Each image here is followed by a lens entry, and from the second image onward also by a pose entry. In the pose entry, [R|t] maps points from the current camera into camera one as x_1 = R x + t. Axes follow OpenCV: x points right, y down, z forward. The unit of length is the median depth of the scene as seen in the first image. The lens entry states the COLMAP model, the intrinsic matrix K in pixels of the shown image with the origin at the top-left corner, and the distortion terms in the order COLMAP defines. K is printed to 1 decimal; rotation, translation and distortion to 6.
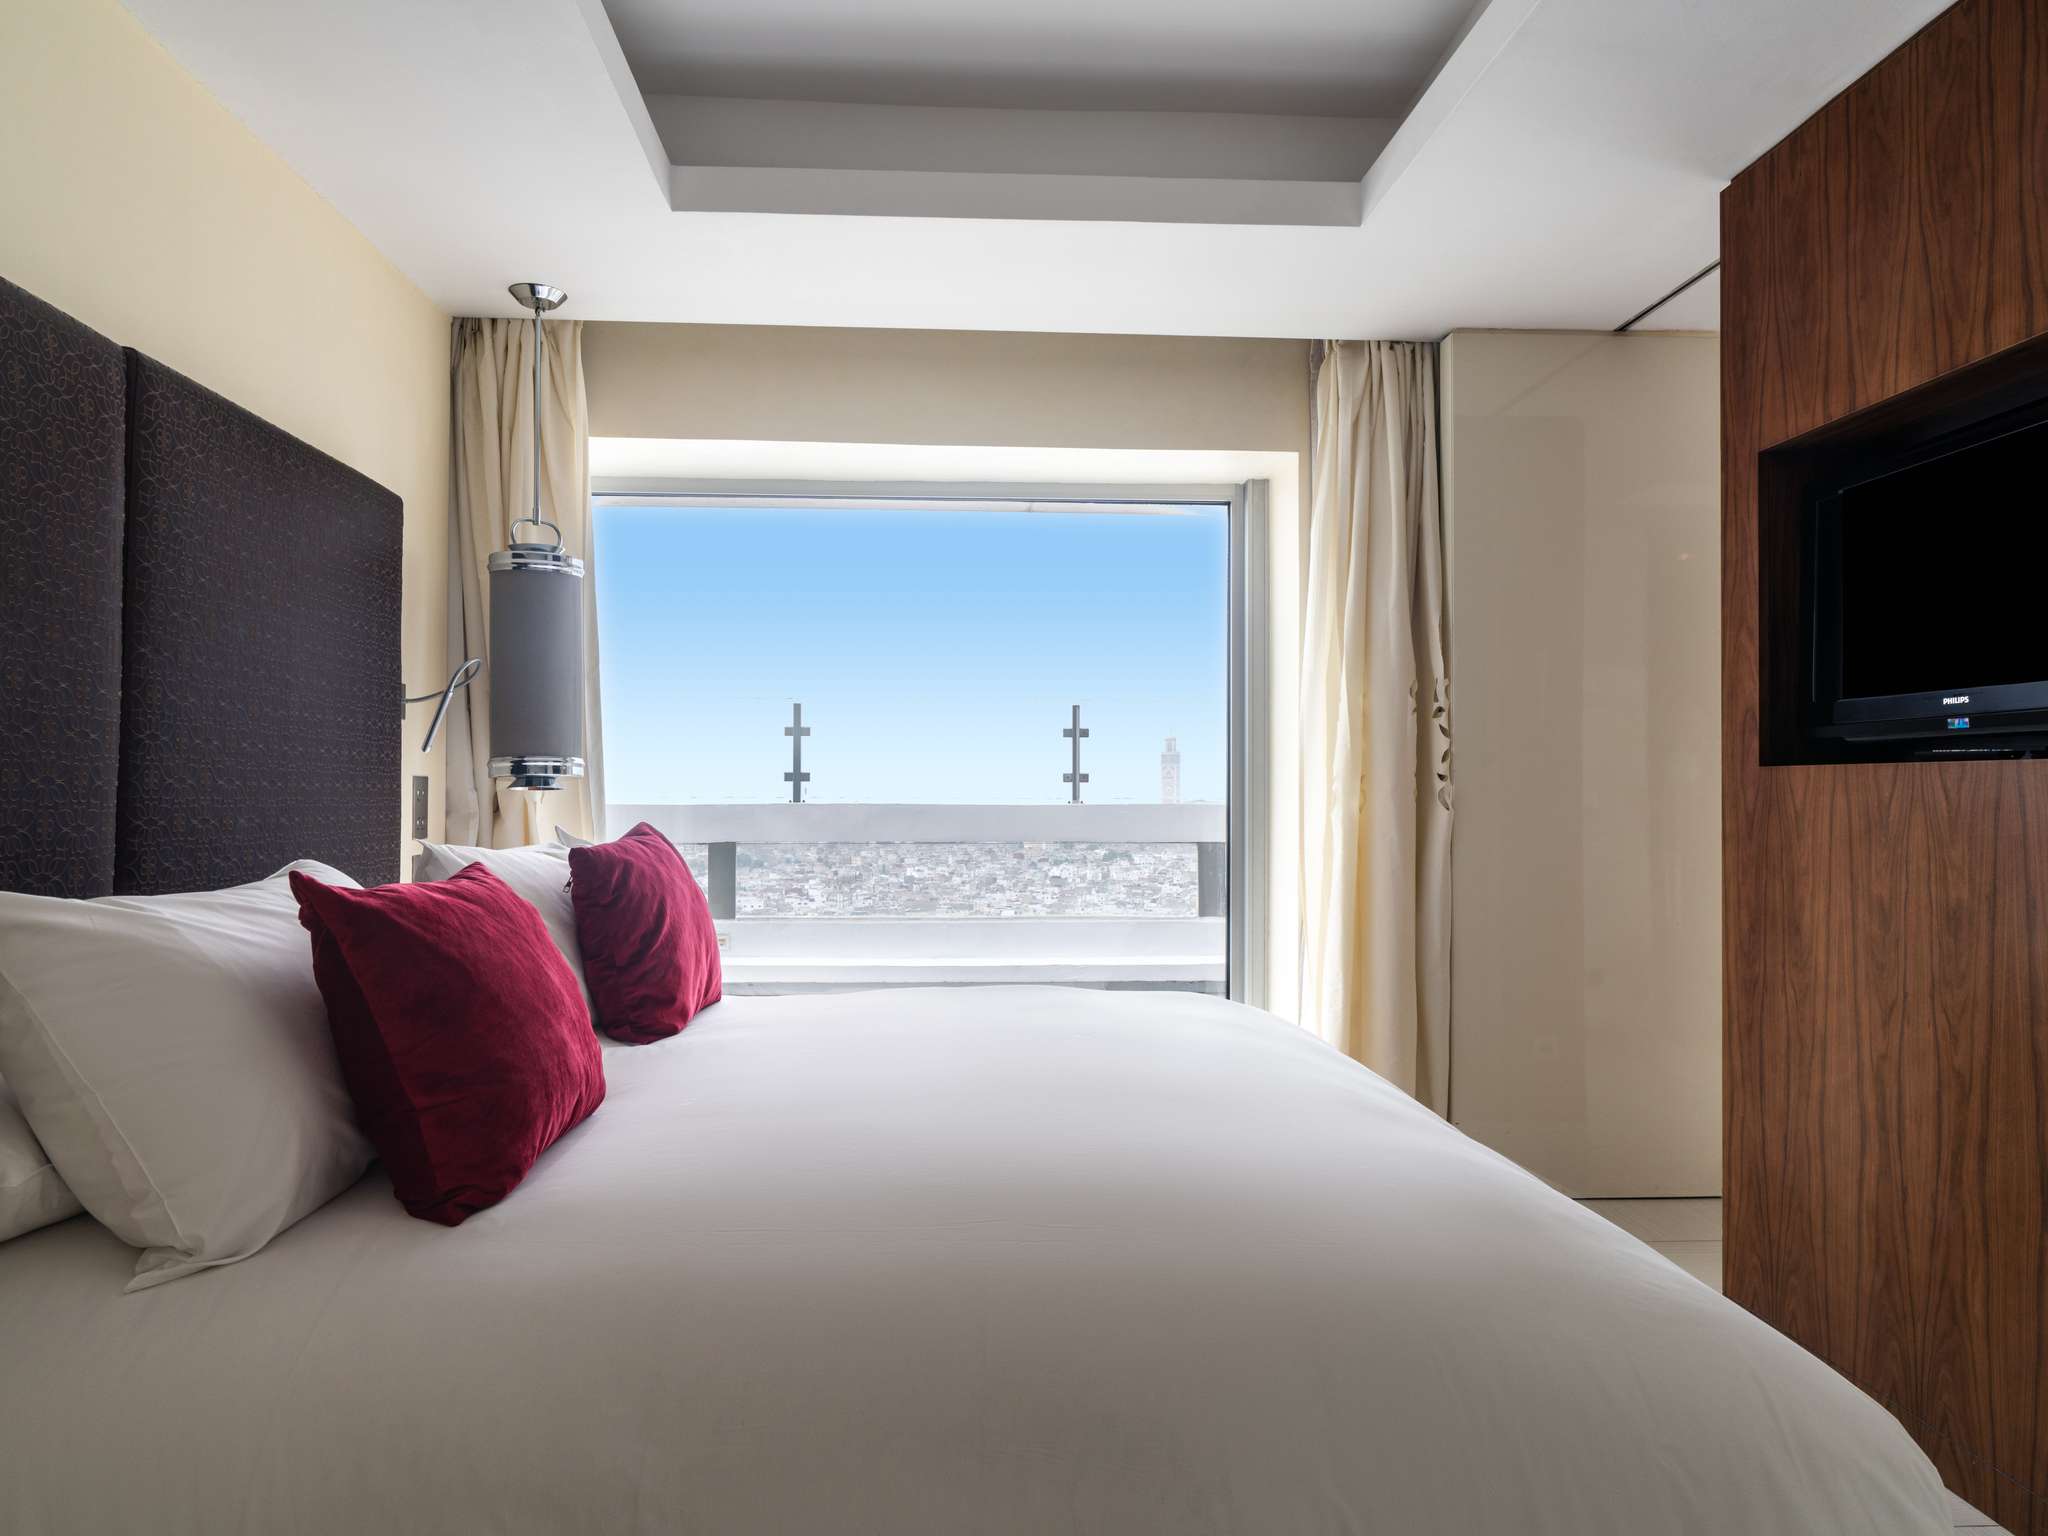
lens RADIAL K [[1213.6, 0, 1019.3], [0, 1213.6, 781.8], [0, 0, 1]] dist [-0.037958, 0.000900]
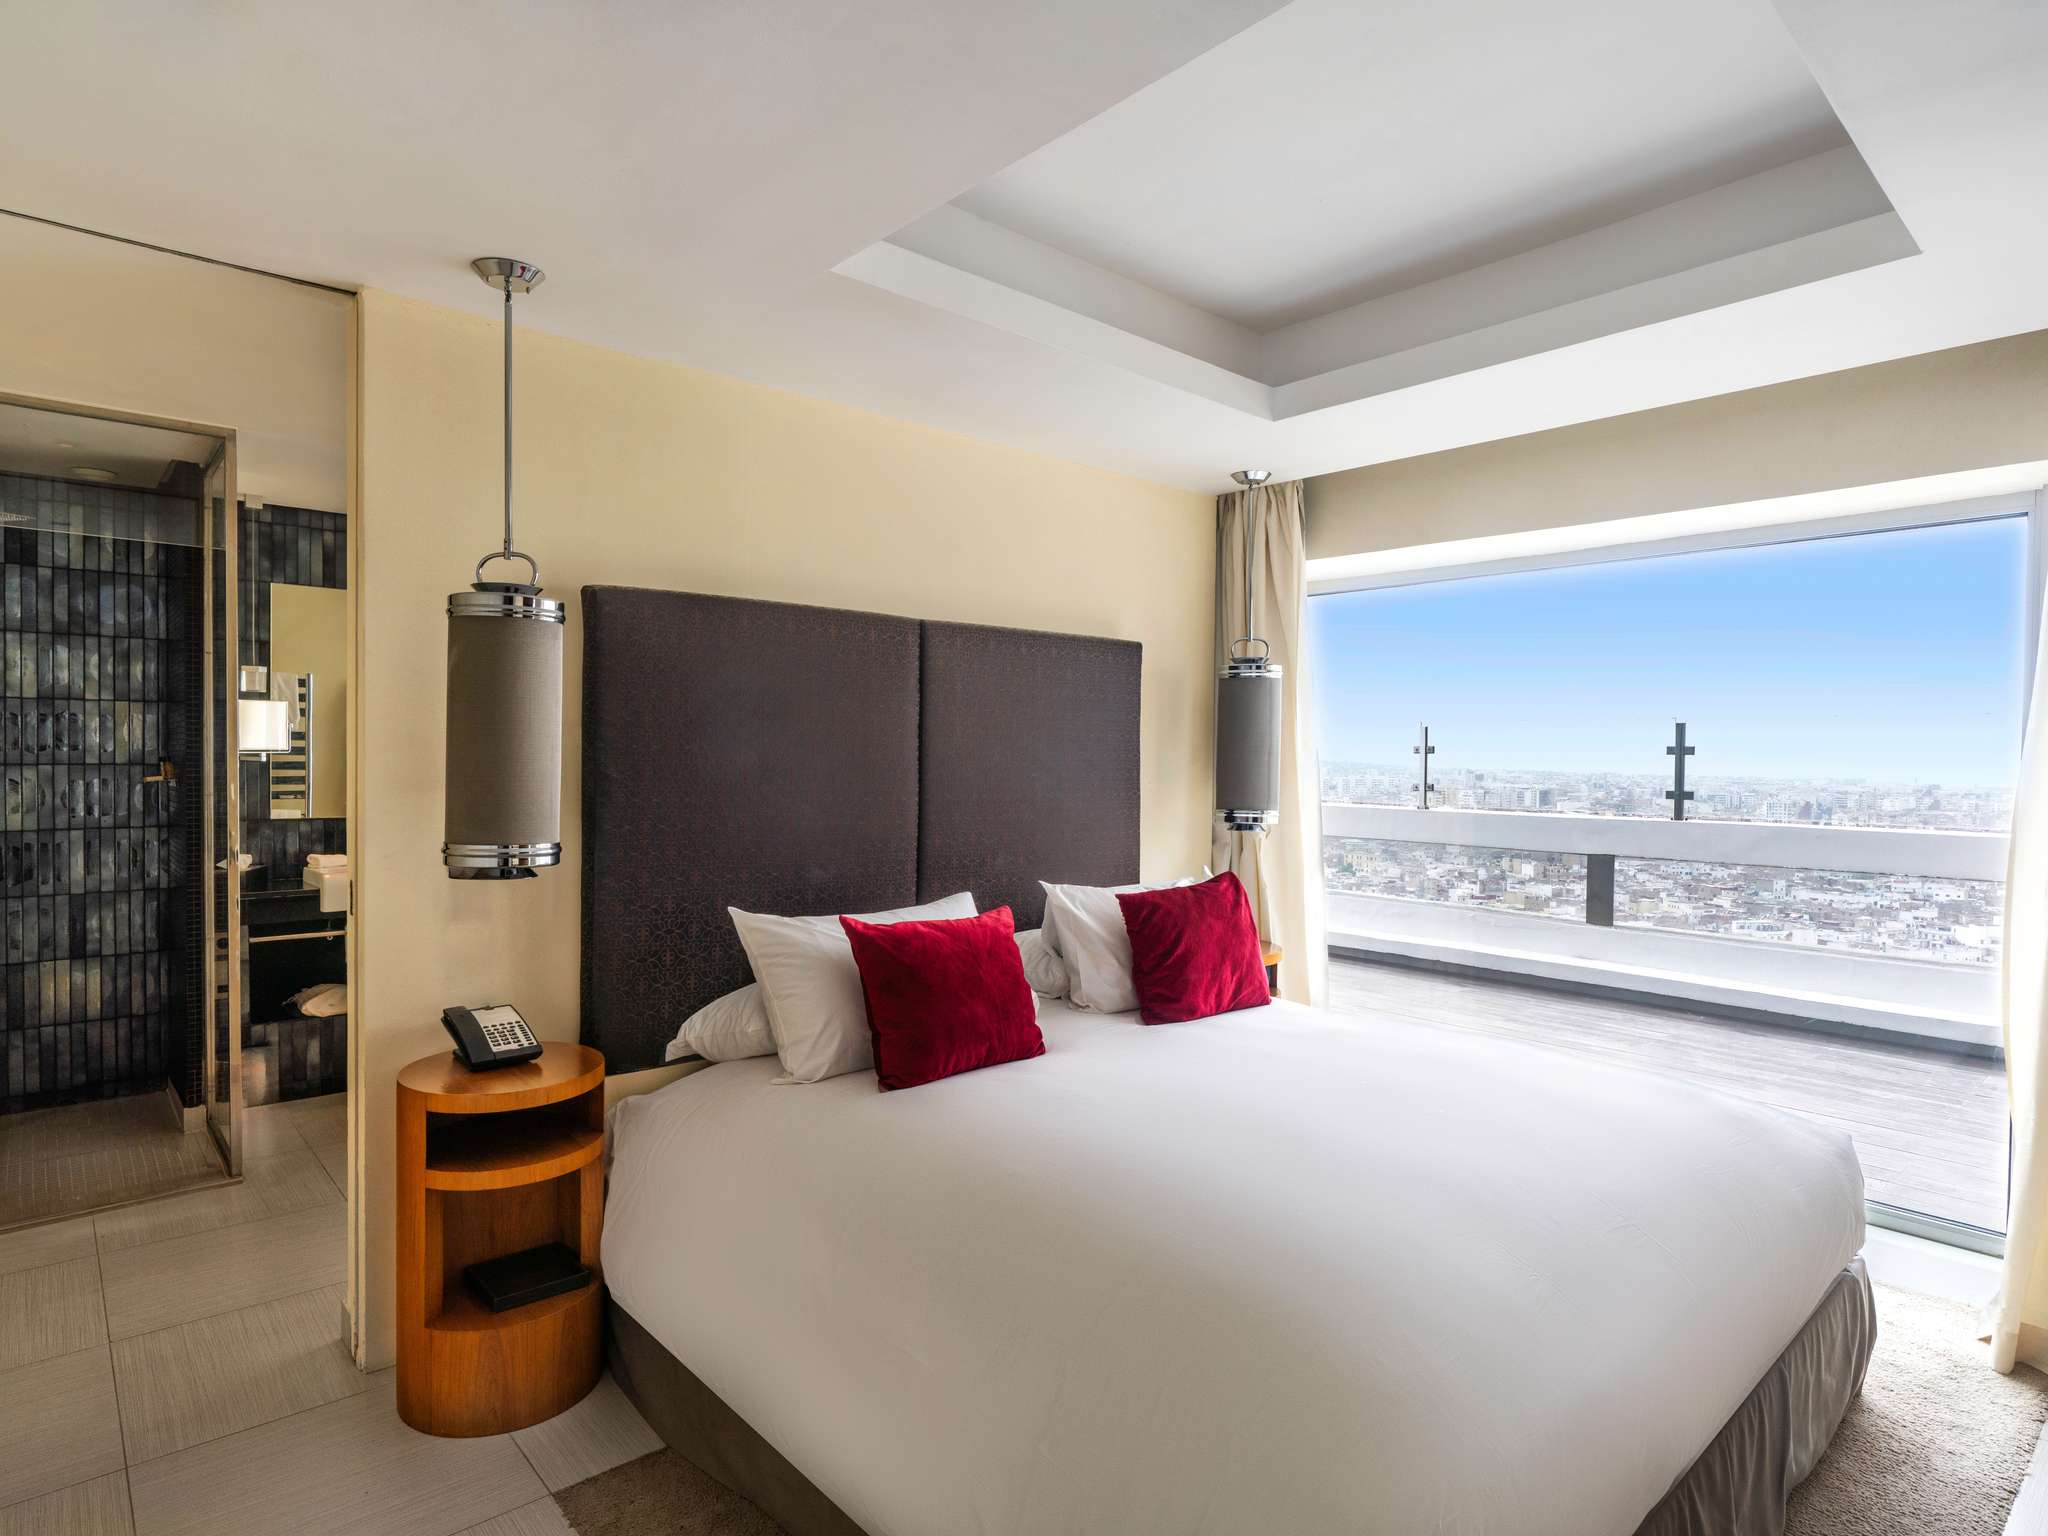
lens RADIAL K [[1084.5, 0, 1017.5], [0, 1084.5, 768.4], [0, 0, 1]] dist [-0.032751, -0.000292]
pose [[0.635768, 0.007154, -0.771847, 0.409642], [-0.004644, 0.999974, 0.005443, -0.075077], [0.771867, 0.000124, 0.635785, -0.007930]]
